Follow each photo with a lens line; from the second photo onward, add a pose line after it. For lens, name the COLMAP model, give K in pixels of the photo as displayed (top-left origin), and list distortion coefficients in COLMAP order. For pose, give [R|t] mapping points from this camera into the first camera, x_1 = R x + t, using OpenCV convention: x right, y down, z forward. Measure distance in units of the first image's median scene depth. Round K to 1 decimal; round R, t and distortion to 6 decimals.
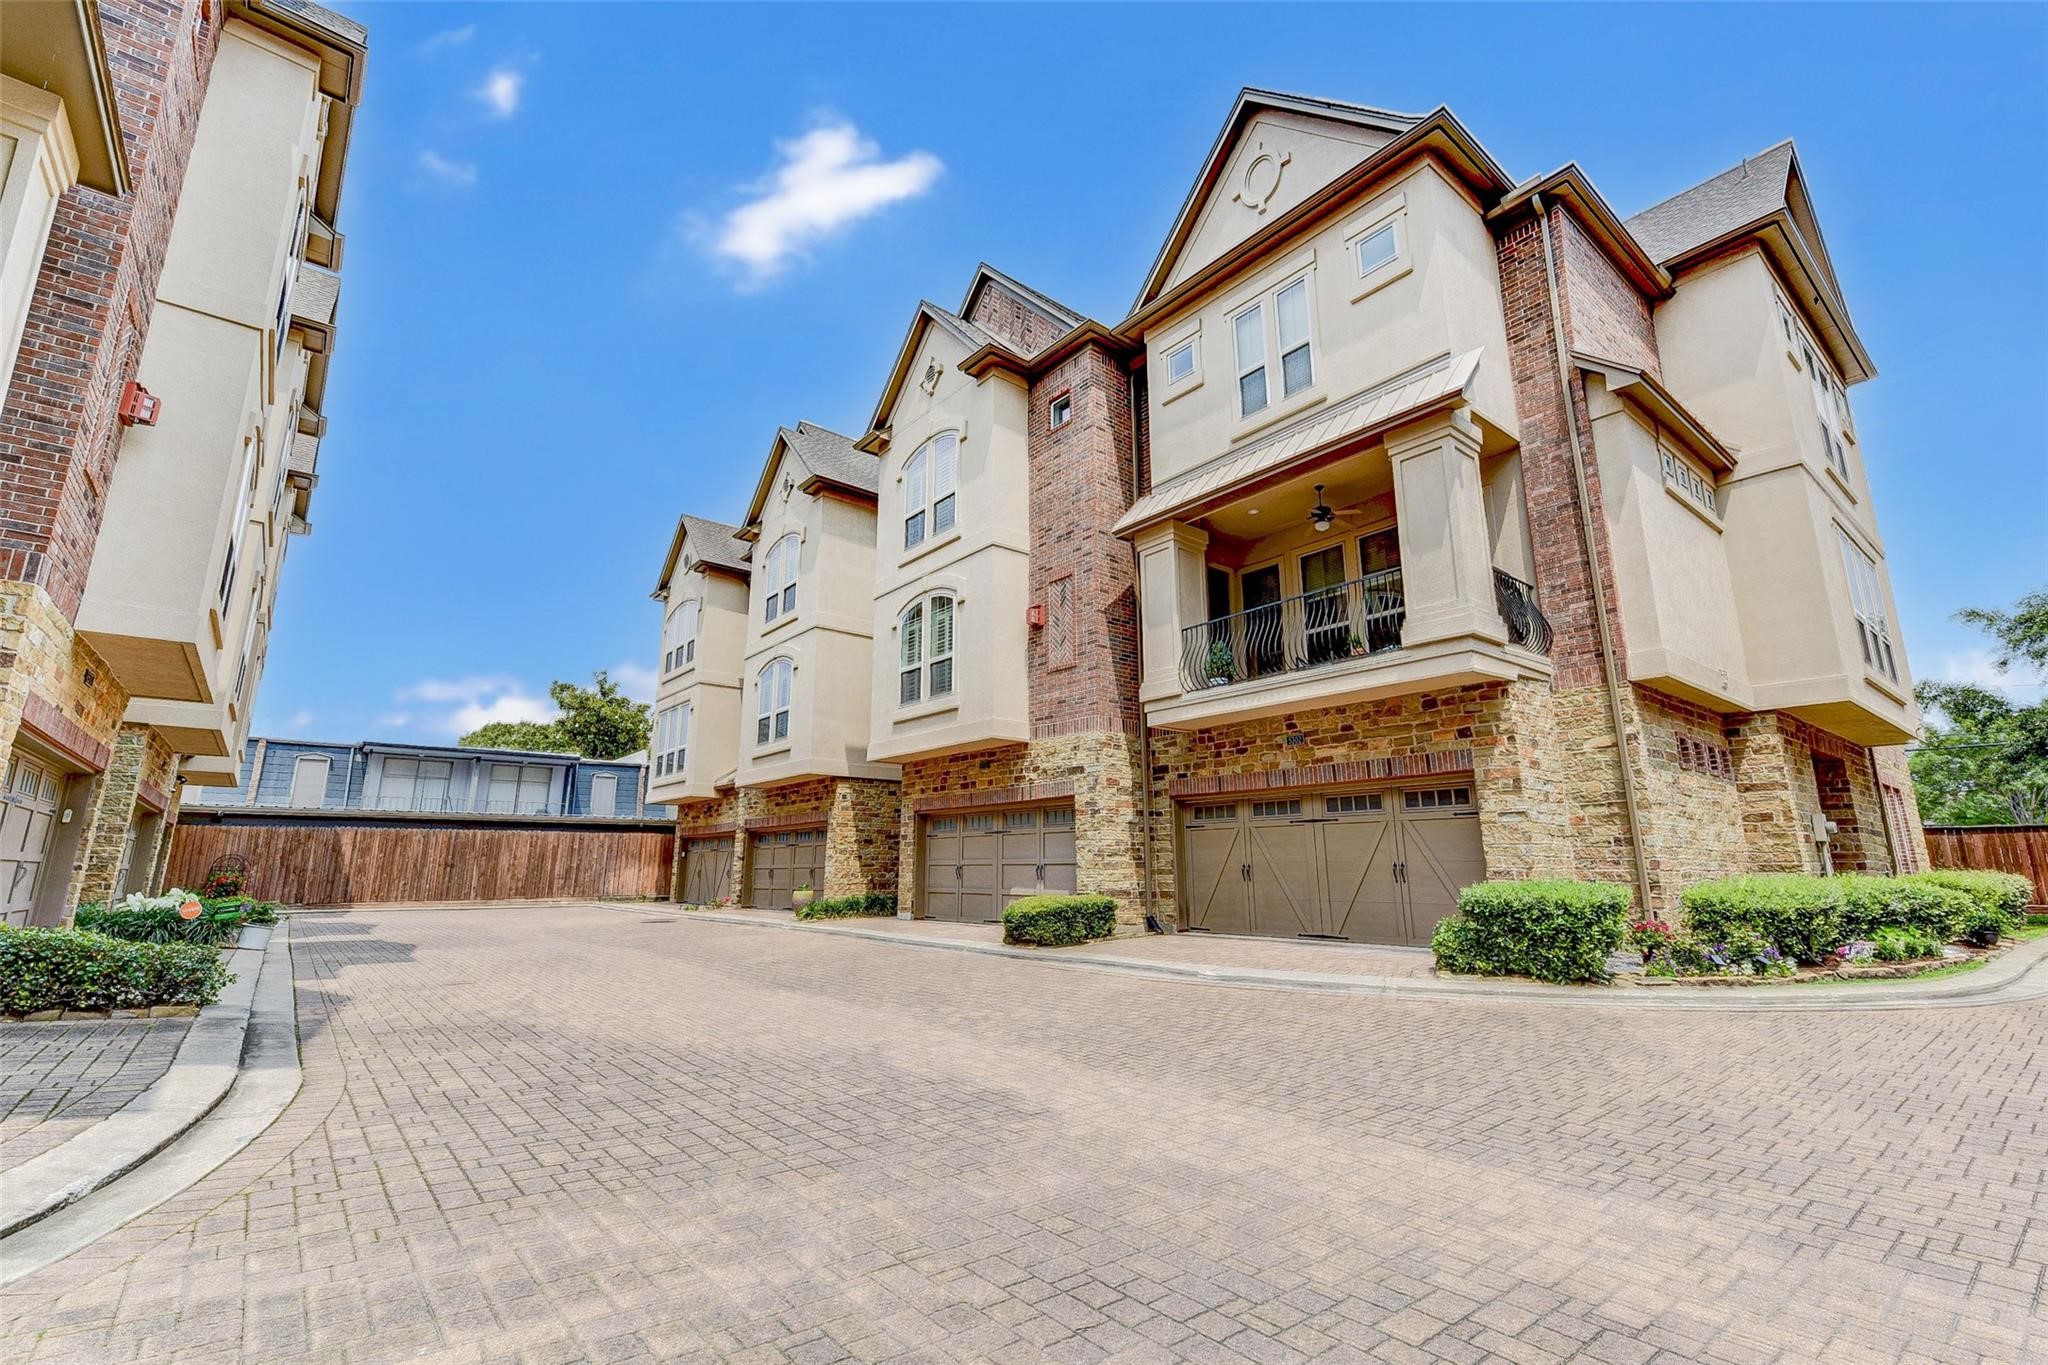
lens RADIAL K [[876.6, 0, 1027.6], [0, 876.6, 671.6], [0, 0, 1]] dist [0.031396, -0.011069]
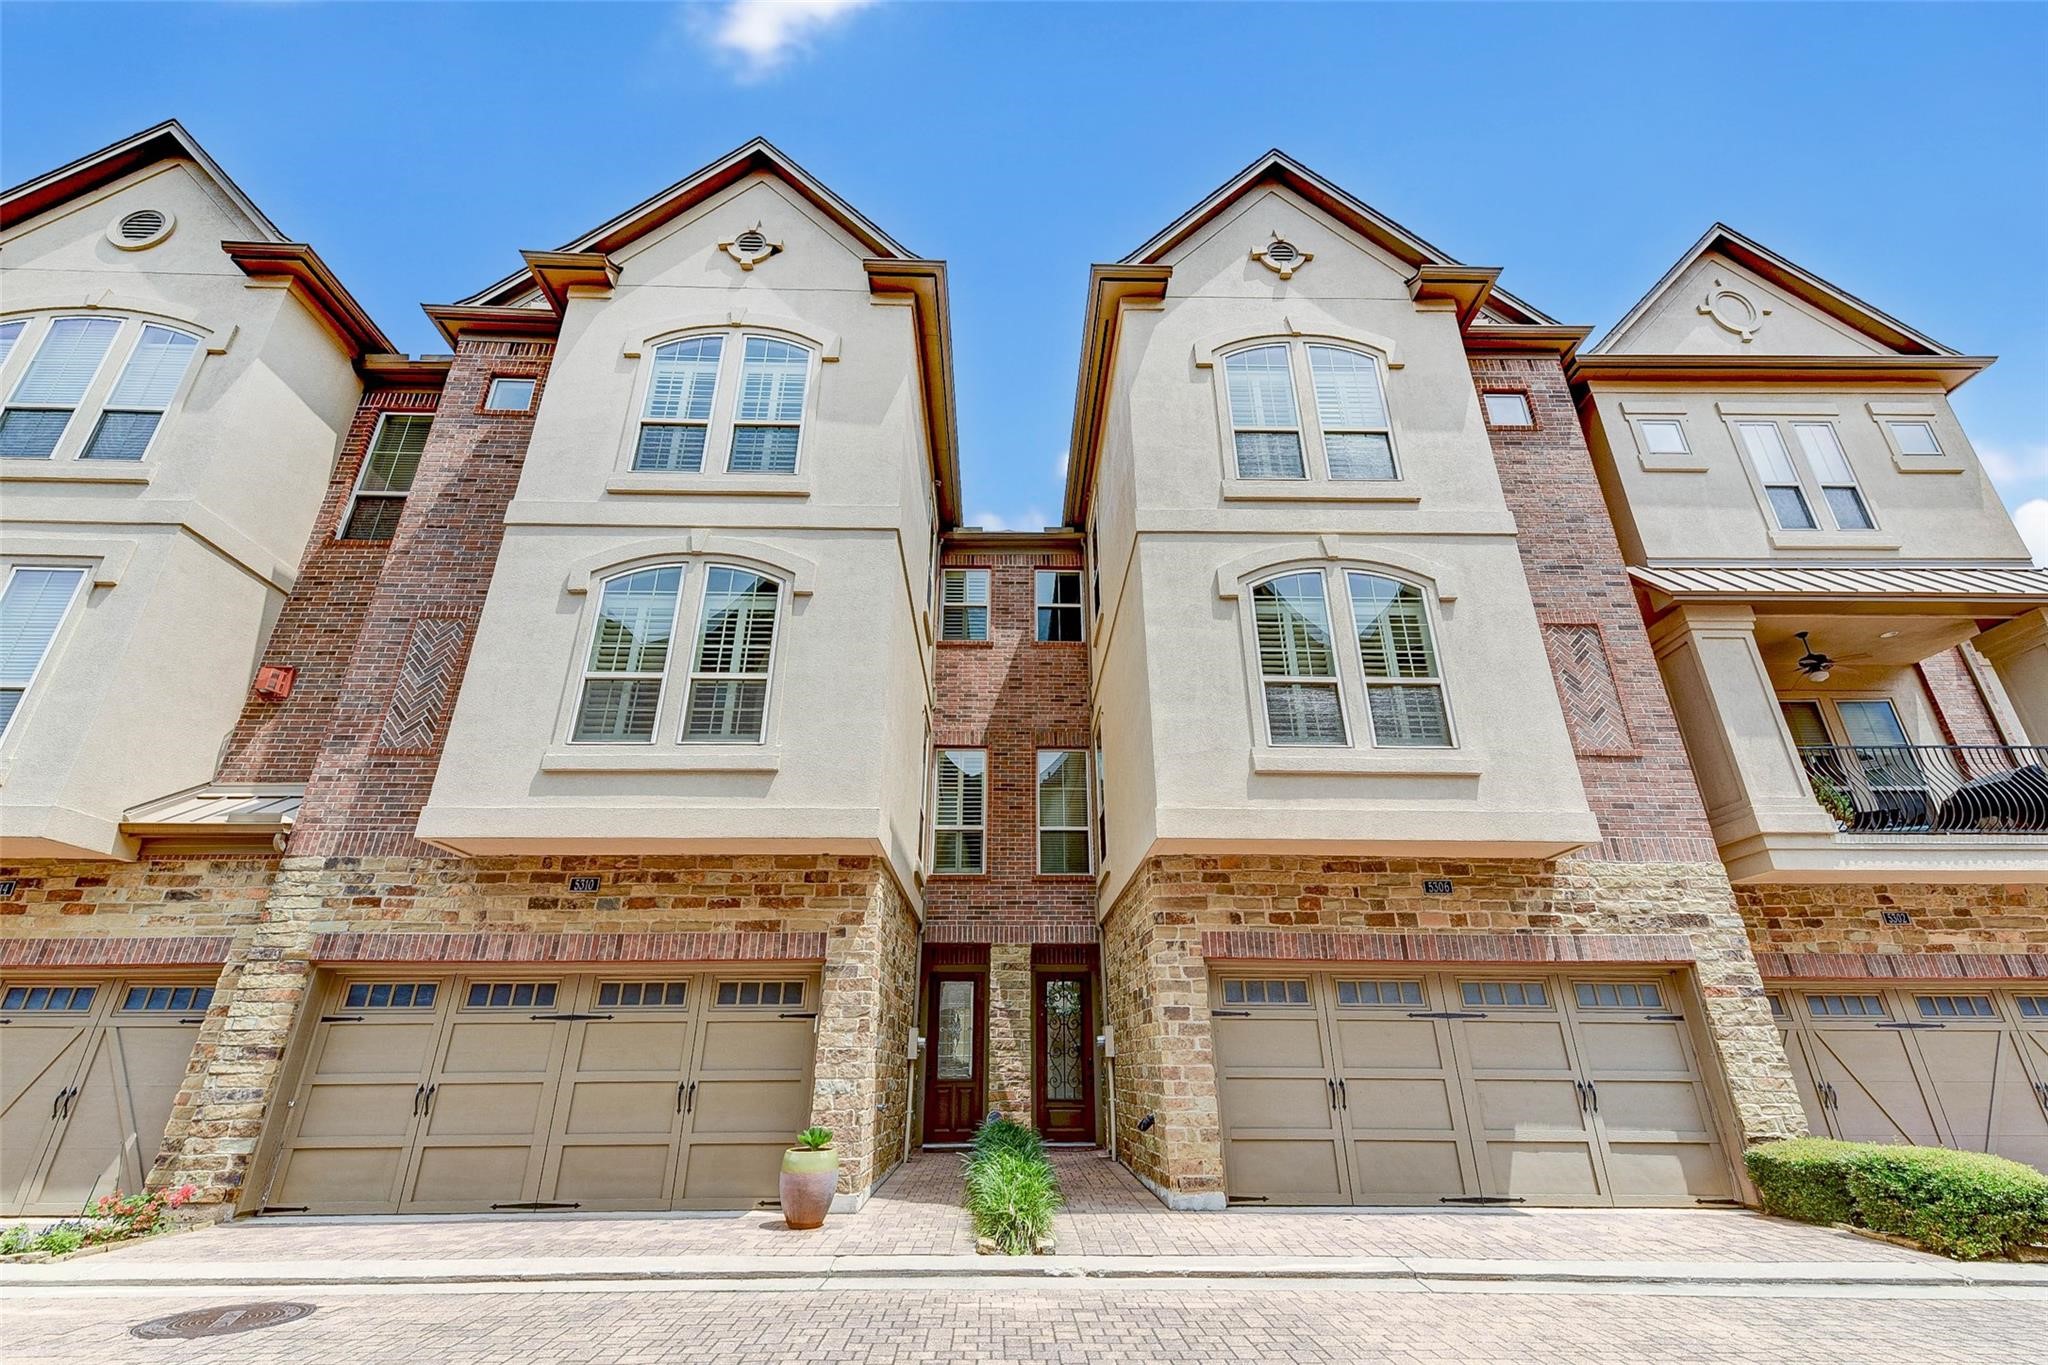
lens RADIAL K [[901.3, 0, 1014.3], [0, 901.3, 676.8], [0, 0, 1]] dist [0.026729, -0.008416]
pose [[0.610292, 0.321932, 0.723812, -0.716349], [-0.173683, 0.945846, -0.274244, 0.197712], [-0.772902, 0.041655, 0.633157, 0.895295]]
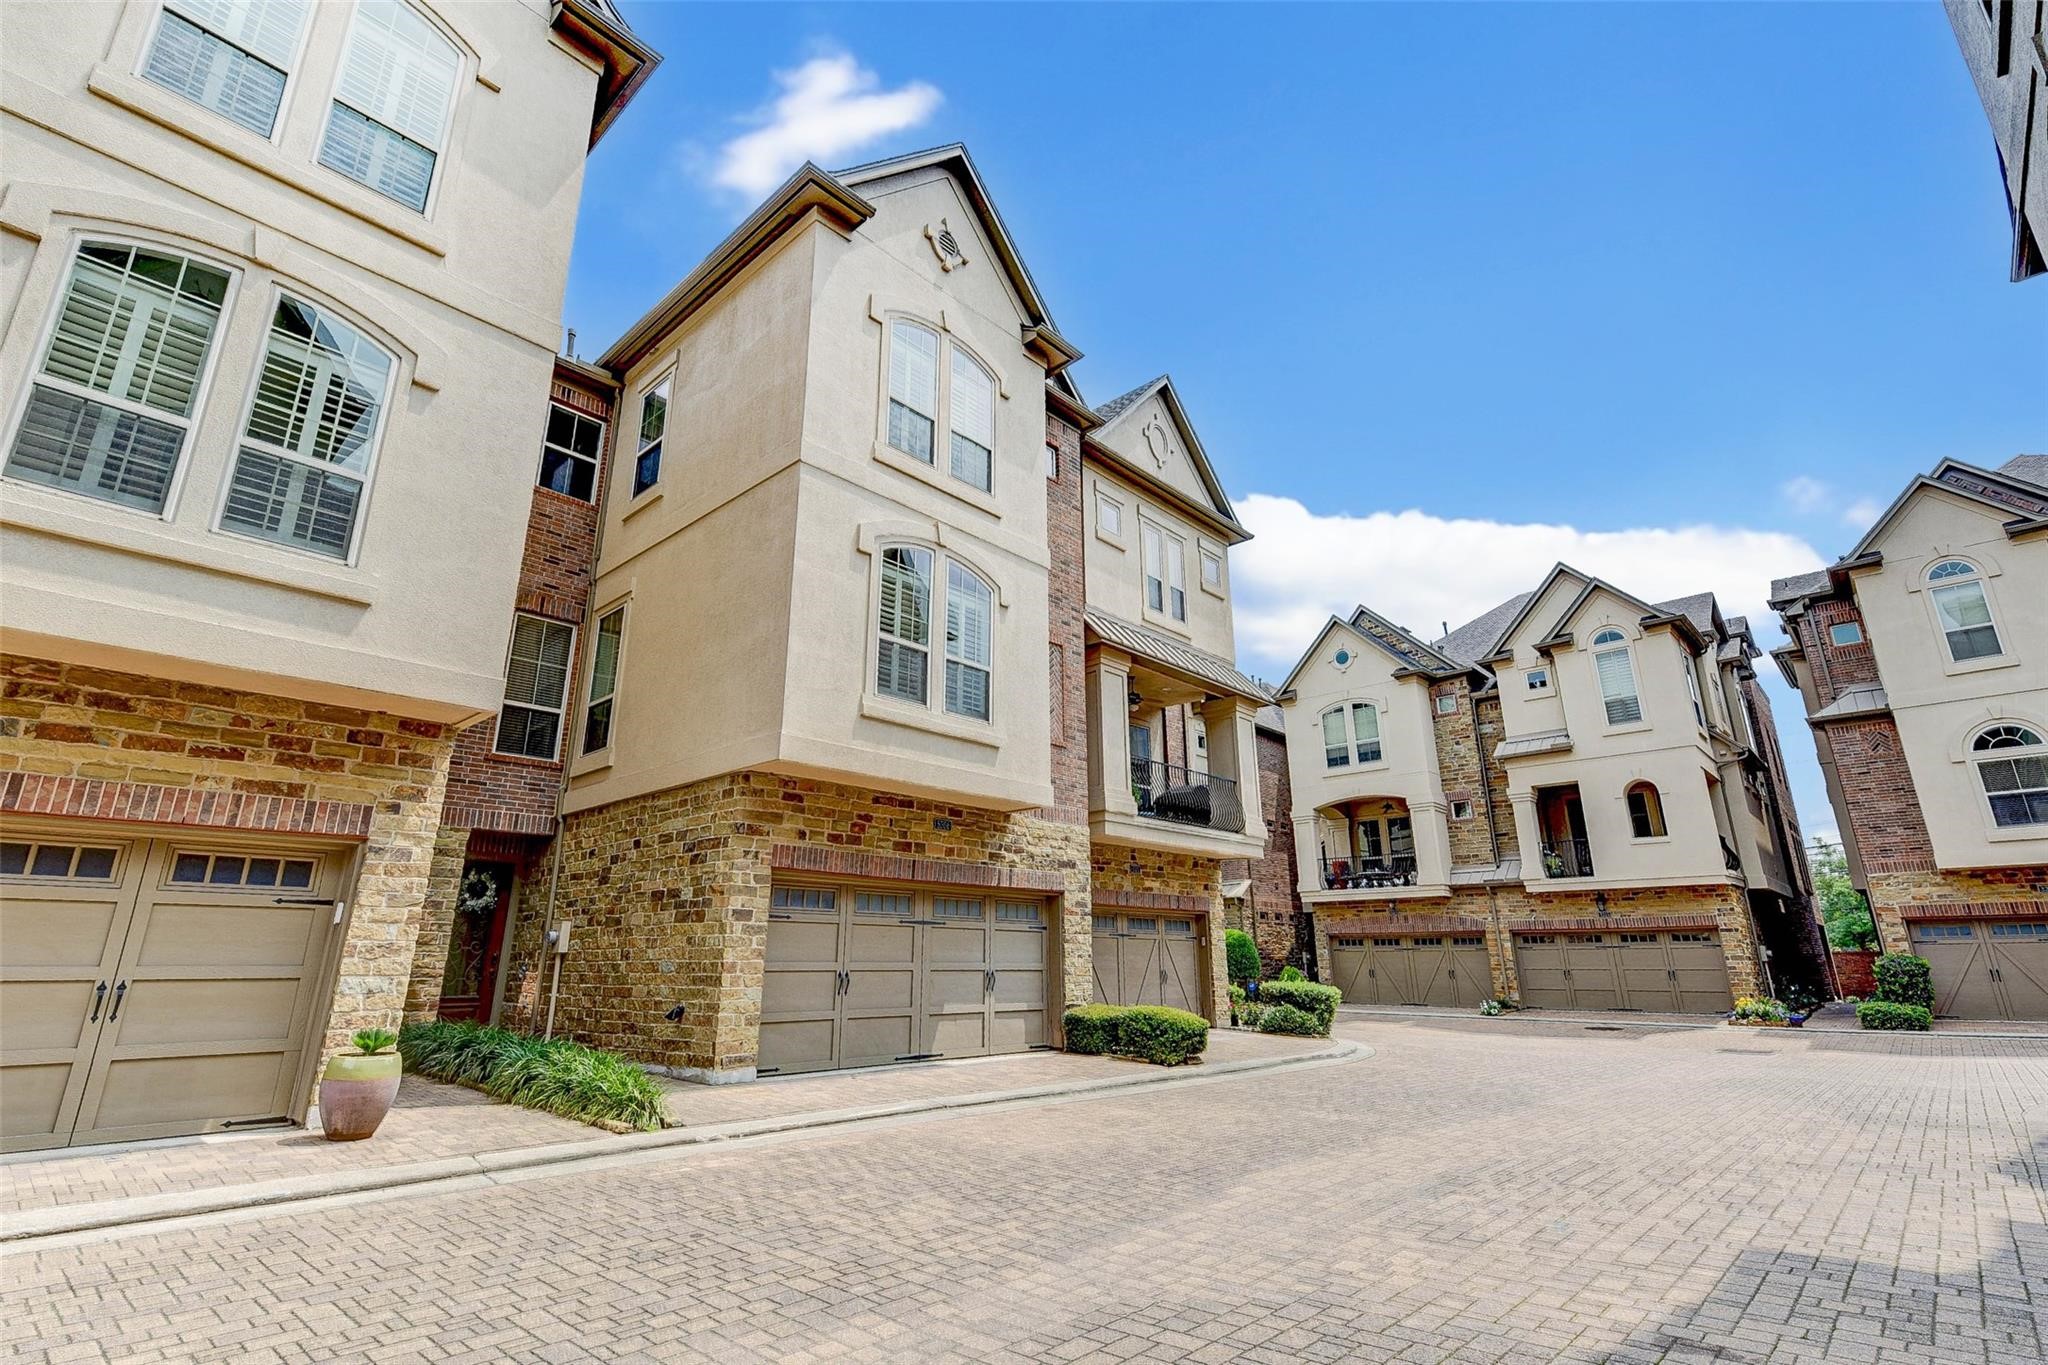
lens RADIAL K [[953.1, 0, 1028.0], [0, 953.1, 679.5], [0, 0, 1]] dist [0.036917, -0.018634]
pose [[-0.142881, 0.288930, 0.946628, -0.869246], [-0.214159, 0.924757, -0.314579, 0.239834], [-0.966292, -0.247676, -0.070253, 1.085550]]
